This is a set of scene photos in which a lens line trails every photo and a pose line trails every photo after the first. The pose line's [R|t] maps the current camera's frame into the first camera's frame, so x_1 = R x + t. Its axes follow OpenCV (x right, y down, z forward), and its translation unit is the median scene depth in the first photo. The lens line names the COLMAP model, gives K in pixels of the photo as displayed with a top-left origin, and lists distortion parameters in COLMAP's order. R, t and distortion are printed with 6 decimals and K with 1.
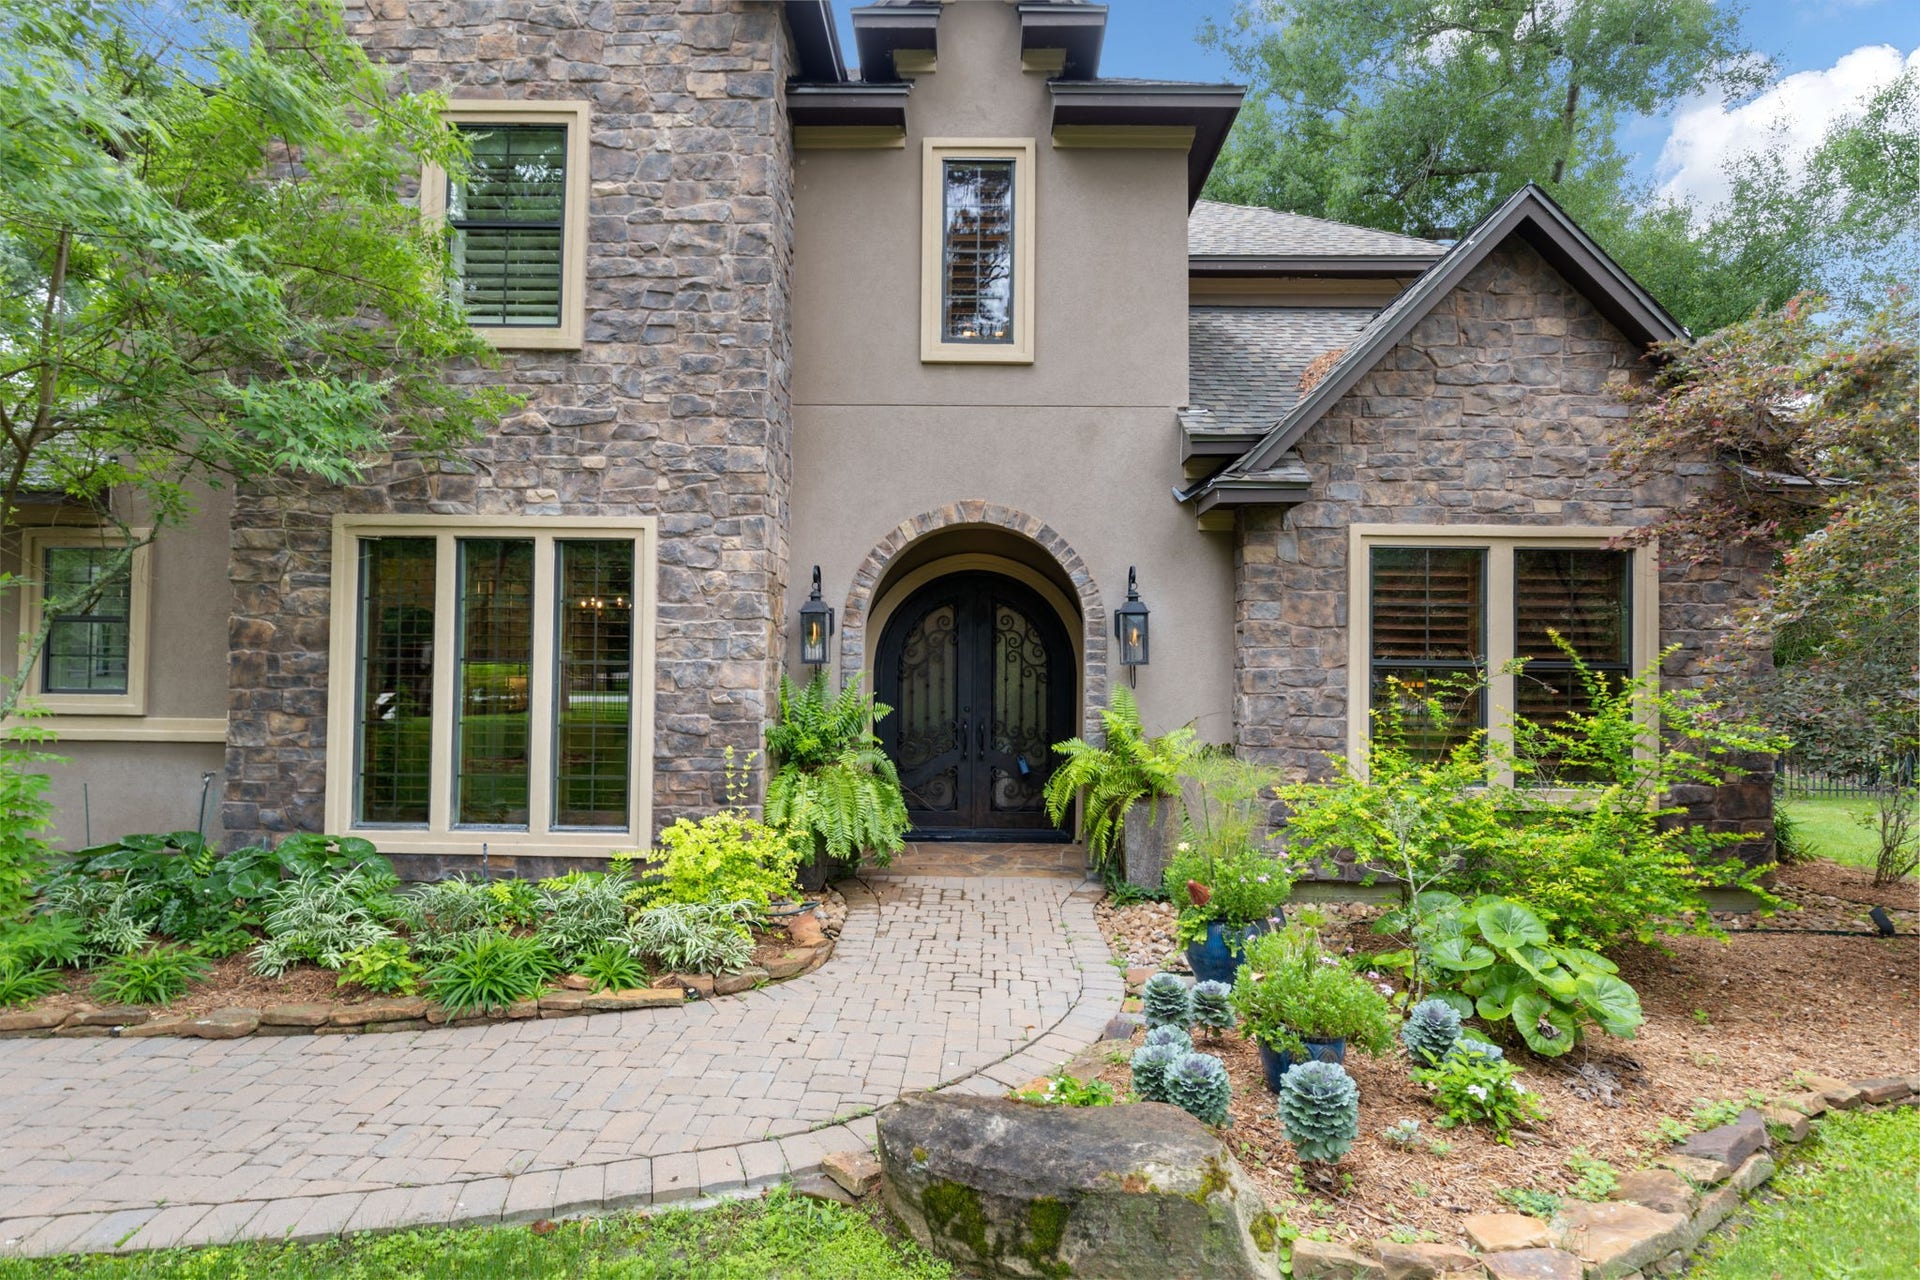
lens RADIAL K [[873.7, 0, 963.6], [0, 873.7, 629.8], [0, 0, 1]] dist [-0.000751, -0.000251]
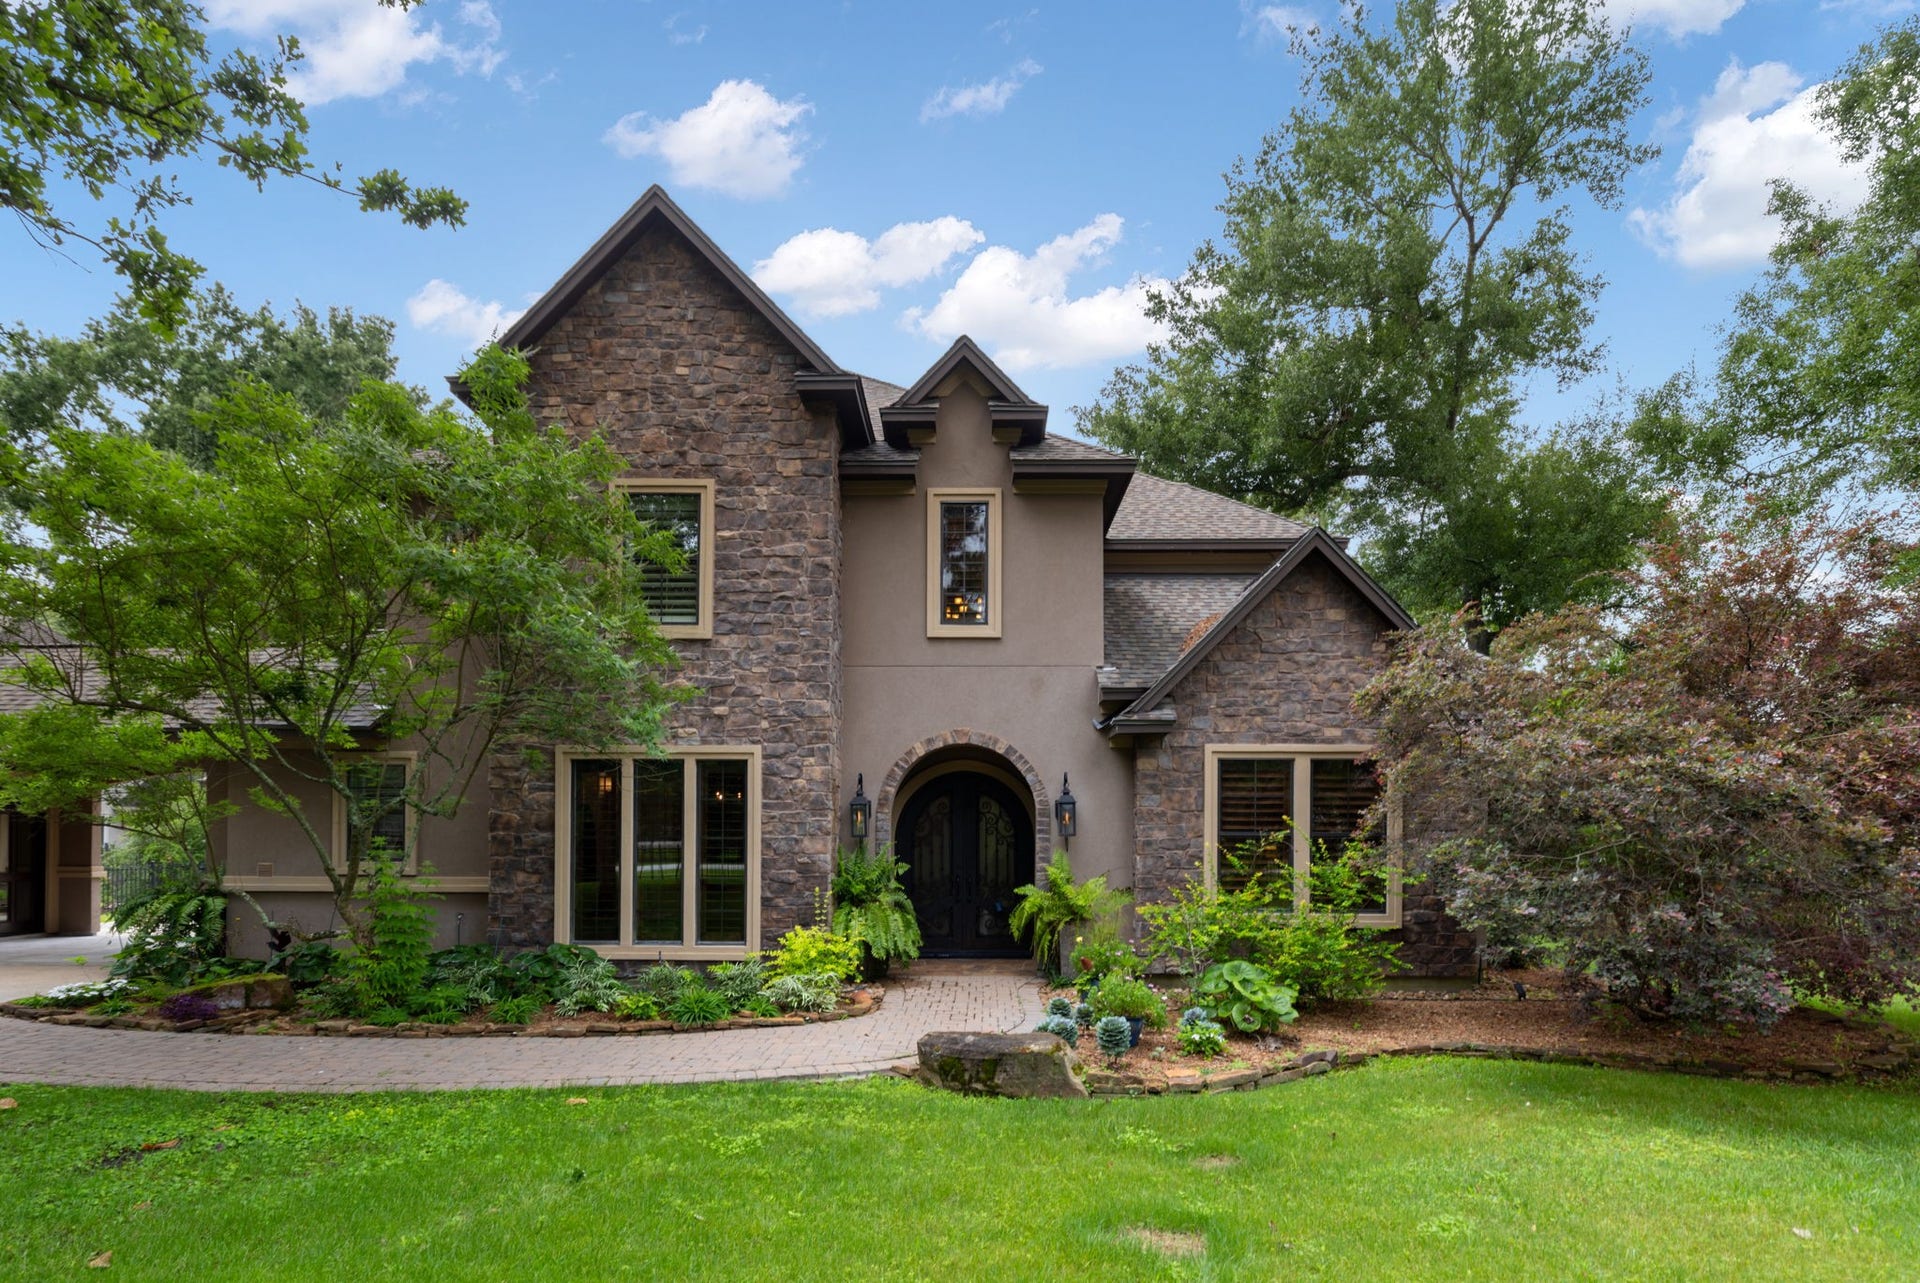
lens RADIAL K [[2904.9, 0, 1034.4], [0, 2904.9, 642.0], [0, 0, 1]] dist [0.014041, -0.006070]
pose [[0.999808, -0.007309, 0.018189, 0.048070], [0.007597, 0.999846, -0.015806, -0.227775], [-0.018071, 0.015941, 0.999710, -4.232594]]
